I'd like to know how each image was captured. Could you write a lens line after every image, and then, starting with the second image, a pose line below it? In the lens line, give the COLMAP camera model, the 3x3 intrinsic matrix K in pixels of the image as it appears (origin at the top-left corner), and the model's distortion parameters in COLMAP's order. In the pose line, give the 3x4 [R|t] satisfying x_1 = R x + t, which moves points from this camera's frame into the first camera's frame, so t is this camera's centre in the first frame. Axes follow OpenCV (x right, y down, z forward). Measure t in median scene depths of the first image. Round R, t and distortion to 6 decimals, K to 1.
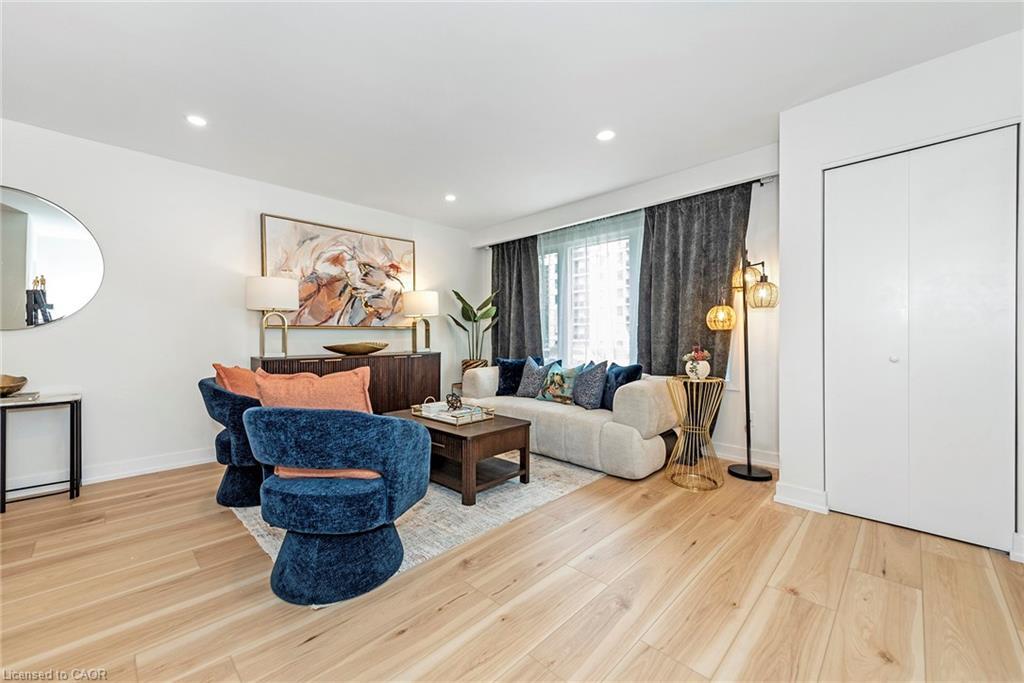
lens RADIAL K [[411.6, 0, 510.3], [0, 411.6, 338.6], [0, 0, 1]] dist [0.007925, -0.002087]
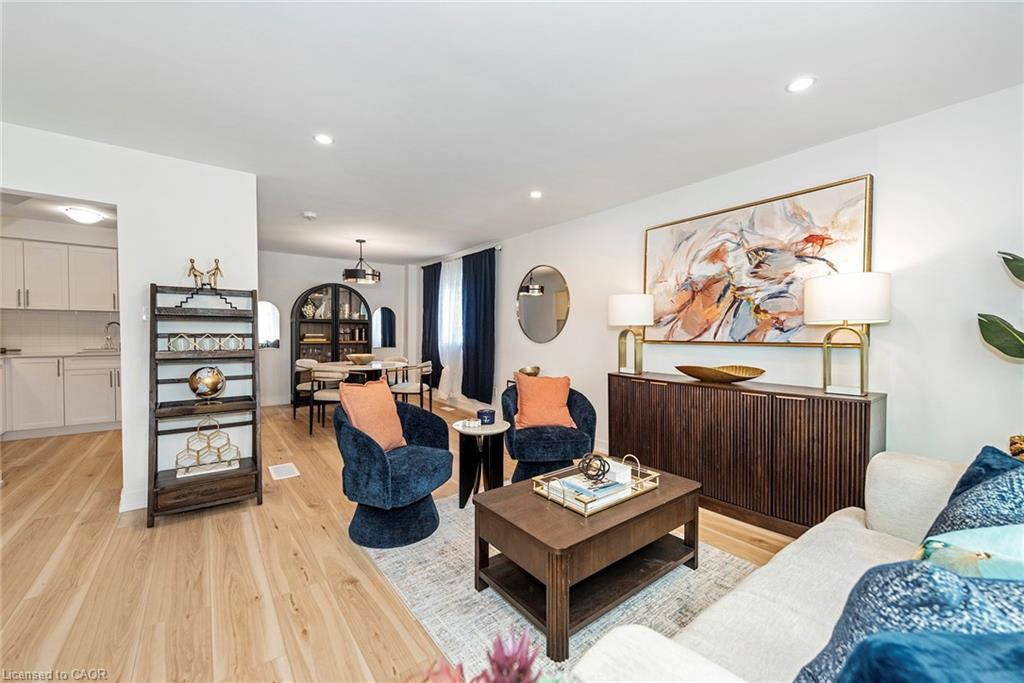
lens RADIAL K [[411.6, 0, 506.5], [0, 411.6, 342.6], [0, 0, 1]] dist [0.007925, -0.002087]
pose [[-0.142353, 0.031979, -0.989299, 0.415160], [0.000369, 0.999480, 0.032255, -0.054029], [0.989816, 0.004226, -0.142291, 0.743744]]
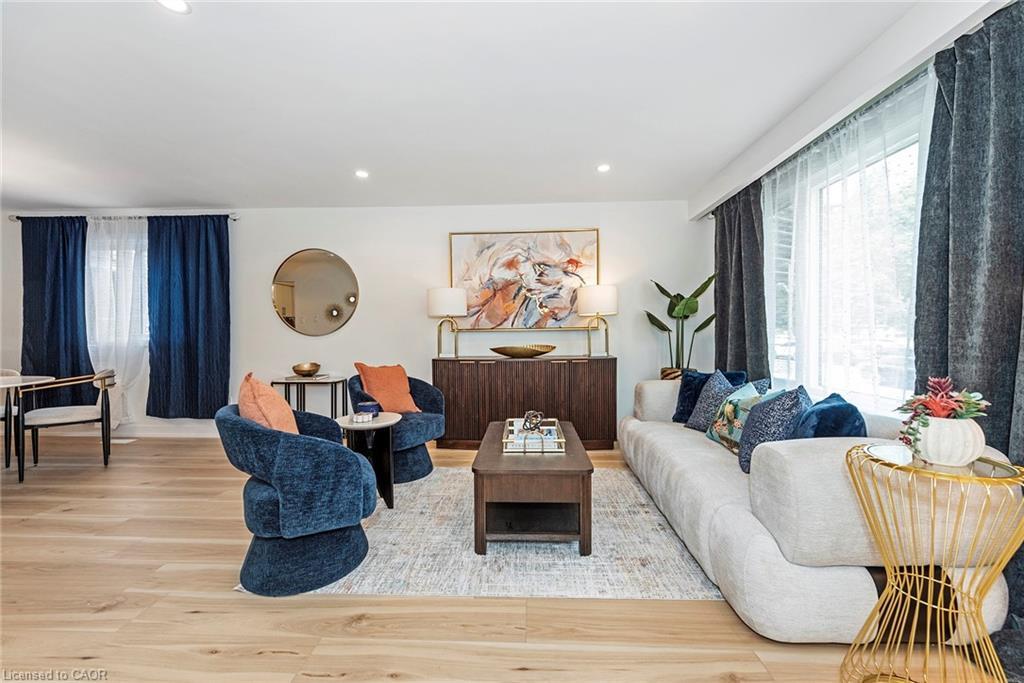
lens RADIAL K [[401.5, 0, 503.1], [0, 401.5, 345.8], [0, 0, 1]] dist [0.017347, -0.002782]
pose [[0.660723, 0.024838, -0.750218, 0.334264], [0.005115, 0.999280, 0.037588, -0.024683], [0.750612, -0.028673, 0.660121, 0.324411]]
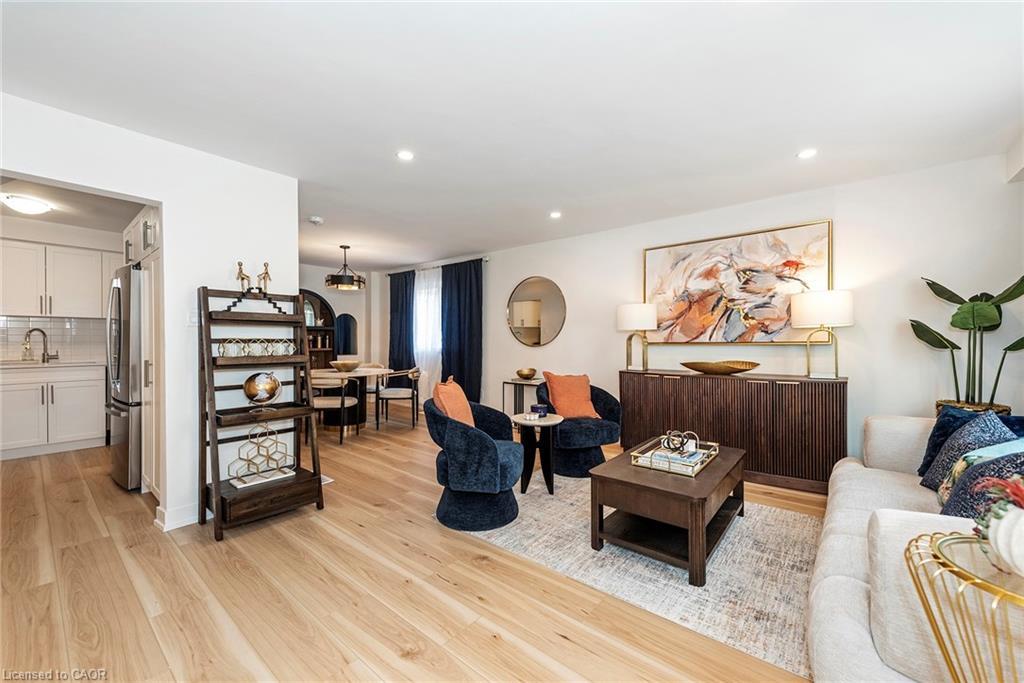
lens RADIAL K [[401.5, 0, 505.4], [0, 401.5, 343.6], [0, 0, 1]] dist [0.017347, -0.002782]
pose [[0.073108, 0.016606, -0.997186, 0.501031], [0.005711, 0.999838, 0.017069, -0.046843], [0.997308, -0.006943, 0.073001, 0.466838]]
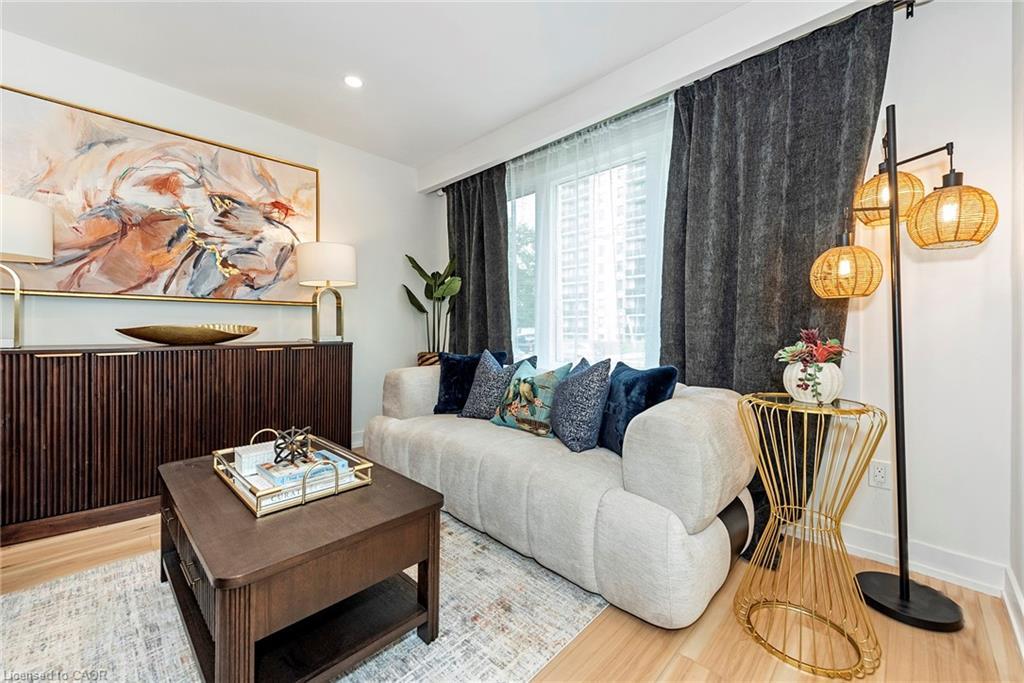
lens RADIAL K [[411.6, 0, 510.9], [0, 411.6, 334.1], [0, 0, 1]] dist [0.007925, -0.002087]
pose [[0.999874, 0.015230, 0.004439, 0.086944], [-0.015278, 0.999823, 0.010992, 0.012620], [-0.004271, -0.011059, 0.999930, 0.405374]]
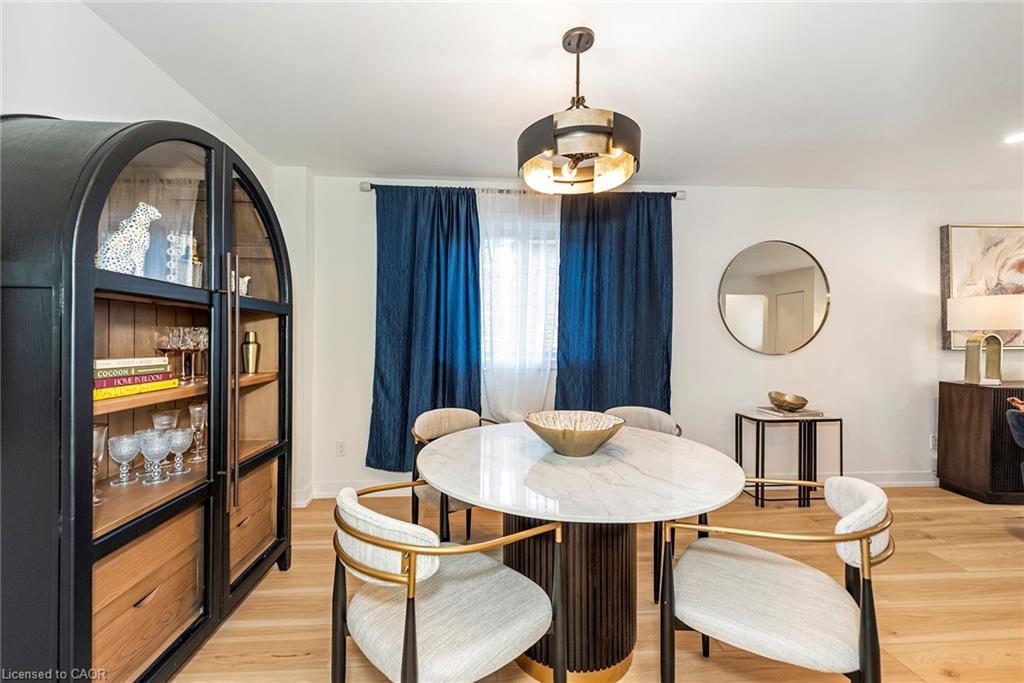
lens RADIAL K [[429.6, 0, 505.3], [0, 429.6, 337.5], [0, 0, 1]] dist [0.006609, -0.002934]
pose [[0.746019, 0.010744, -0.665839, -0.636410], [0.002739, 0.999812, 0.019202, -0.068163], [0.665920, -0.016149, 0.745849, -0.344501]]
